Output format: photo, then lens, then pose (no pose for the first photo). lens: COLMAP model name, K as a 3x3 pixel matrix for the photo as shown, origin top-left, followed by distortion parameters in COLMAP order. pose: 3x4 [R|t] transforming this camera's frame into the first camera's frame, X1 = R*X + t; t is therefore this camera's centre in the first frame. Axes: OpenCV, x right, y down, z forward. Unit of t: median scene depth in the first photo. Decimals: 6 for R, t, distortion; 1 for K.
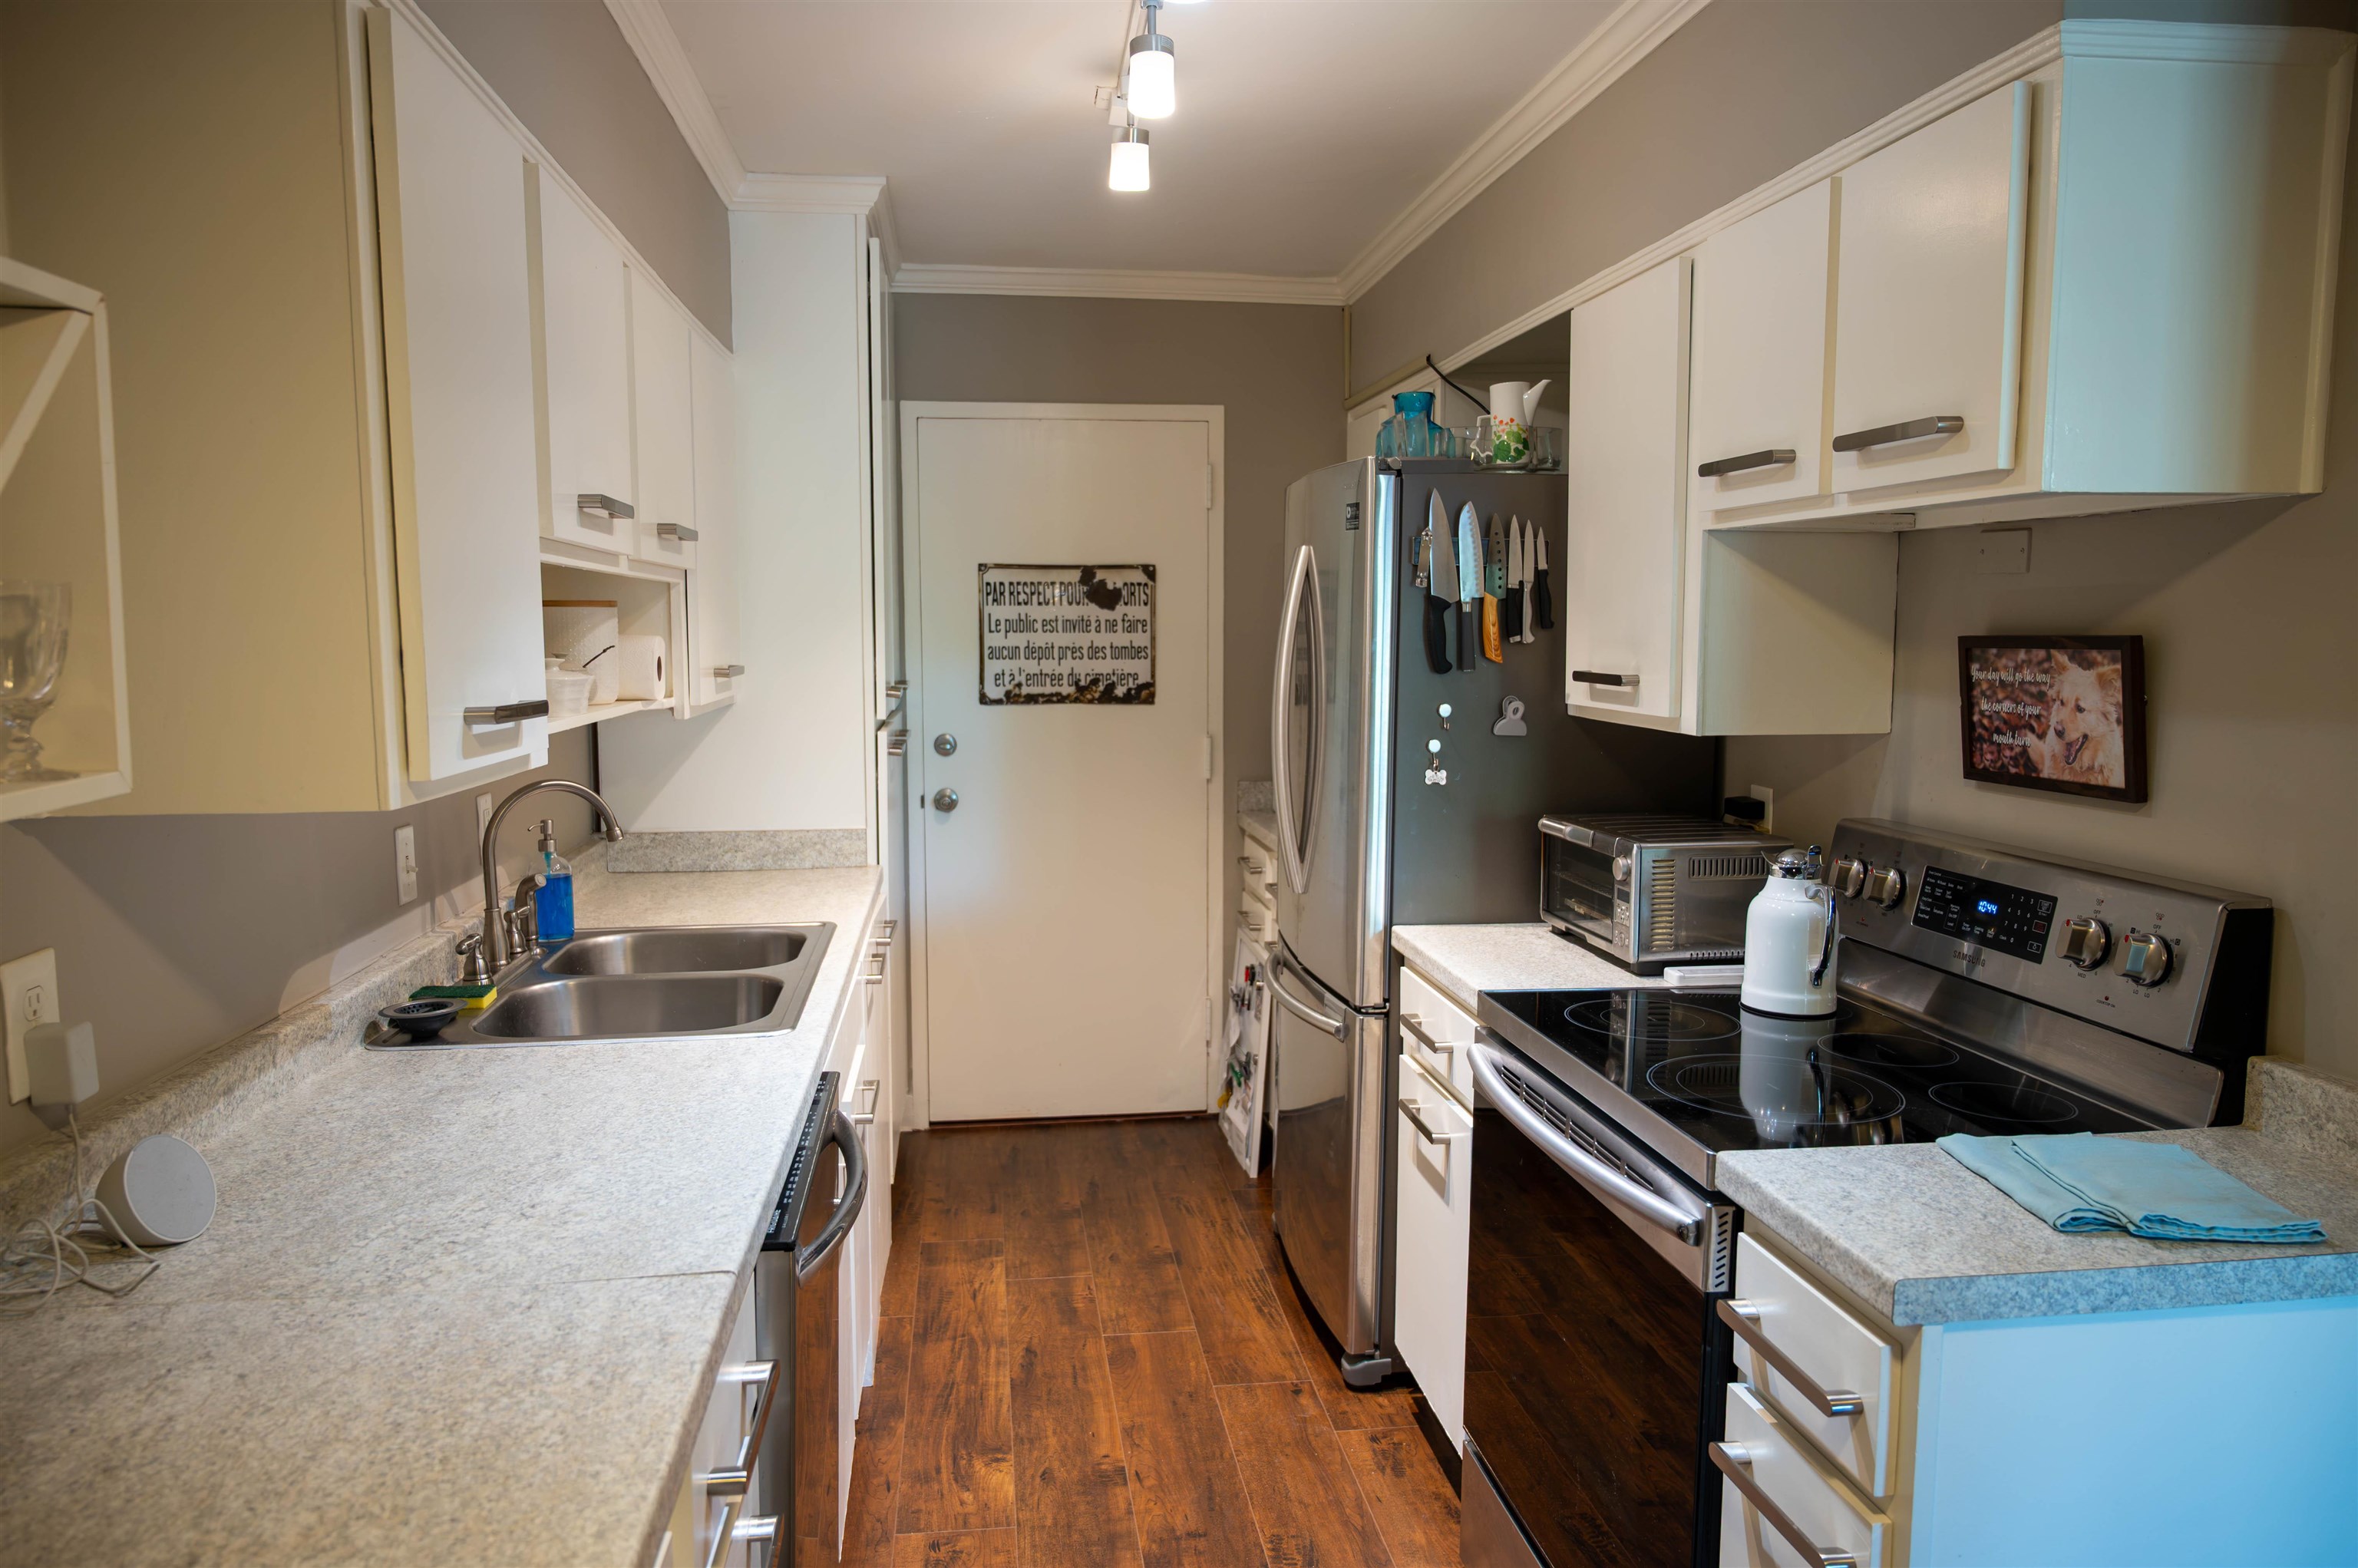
lens RADIAL K [[1586.5, 0, 1172.8], [0, 1586.5, 790.4], [0, 0, 1]] dist [-0.004446, 0.004116]
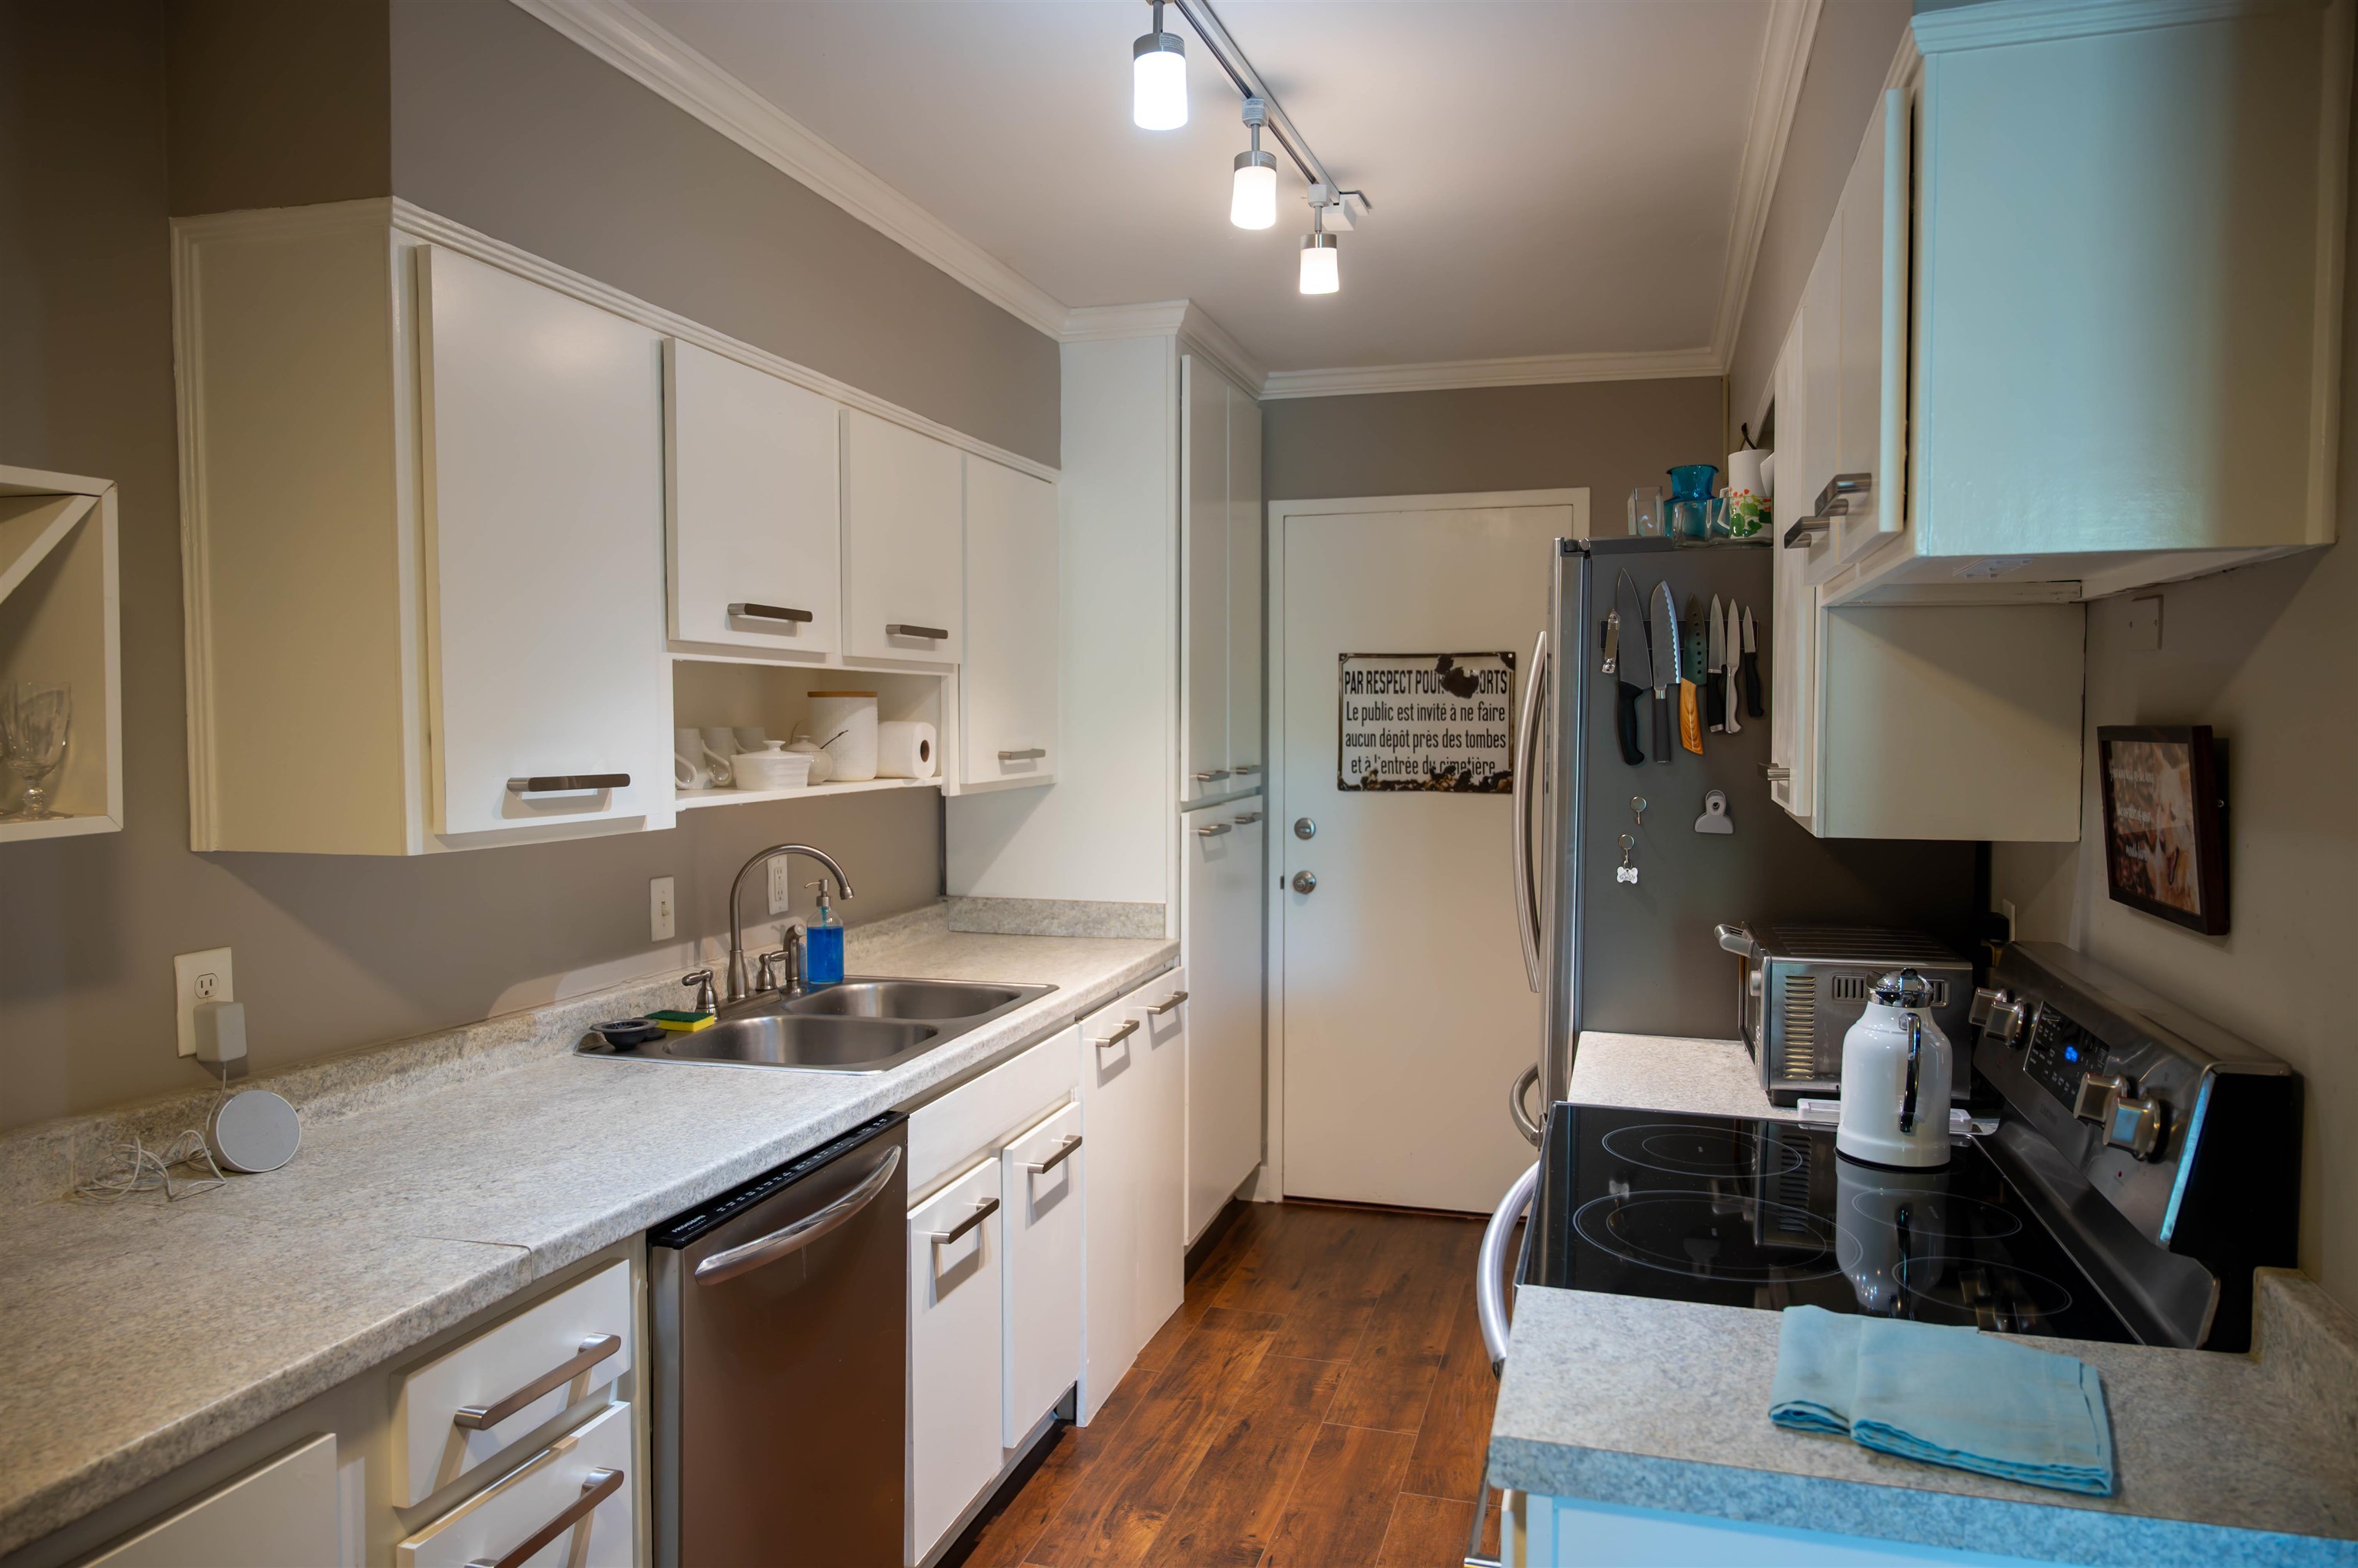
lens RADIAL K [[1578.9, 0, 1174.5], [0, 1578.9, 801.9], [0, 0, 1]] dist [-0.005871, 0.002587]
pose [[0.913123, 0.023026, -0.407034, 0.301434], [-0.042476, 0.998343, -0.038814, -0.003977], [0.405466, 0.052731, 0.912588, 0.041035]]
